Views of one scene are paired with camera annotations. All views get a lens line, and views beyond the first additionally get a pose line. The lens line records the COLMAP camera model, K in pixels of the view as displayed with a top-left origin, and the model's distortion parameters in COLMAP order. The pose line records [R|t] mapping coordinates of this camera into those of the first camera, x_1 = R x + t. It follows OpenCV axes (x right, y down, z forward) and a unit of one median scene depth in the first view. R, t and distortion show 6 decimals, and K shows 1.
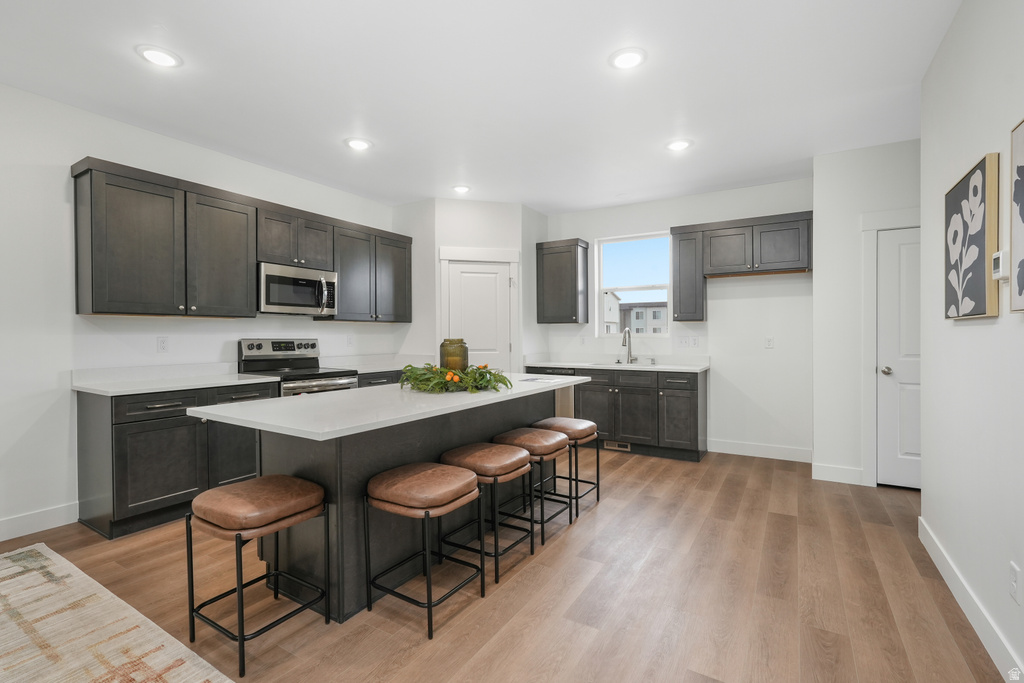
lens RADIAL K [[465.7, 0, 492.3], [0, 465.7, 361.5], [0, 0, 1]] dist [-0.015536, 0.007634]
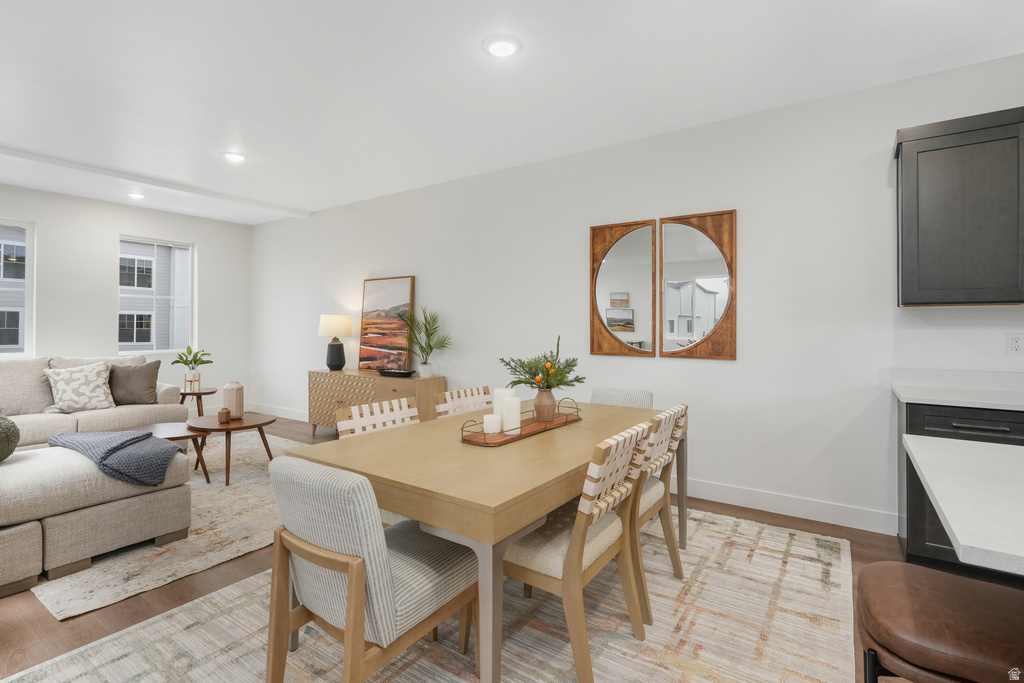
lens RADIAL K [[486.3, 0, 519.9], [0, 486.3, 328.3], [0, 0, 1]] dist [-0.008177, 0.001145]
pose [[-0.012488, 0.004485, -0.999912, 0.056873], [-0.062108, 0.998056, 0.005252, -0.018871], [0.997991, 0.062168, -0.012185, 0.265434]]
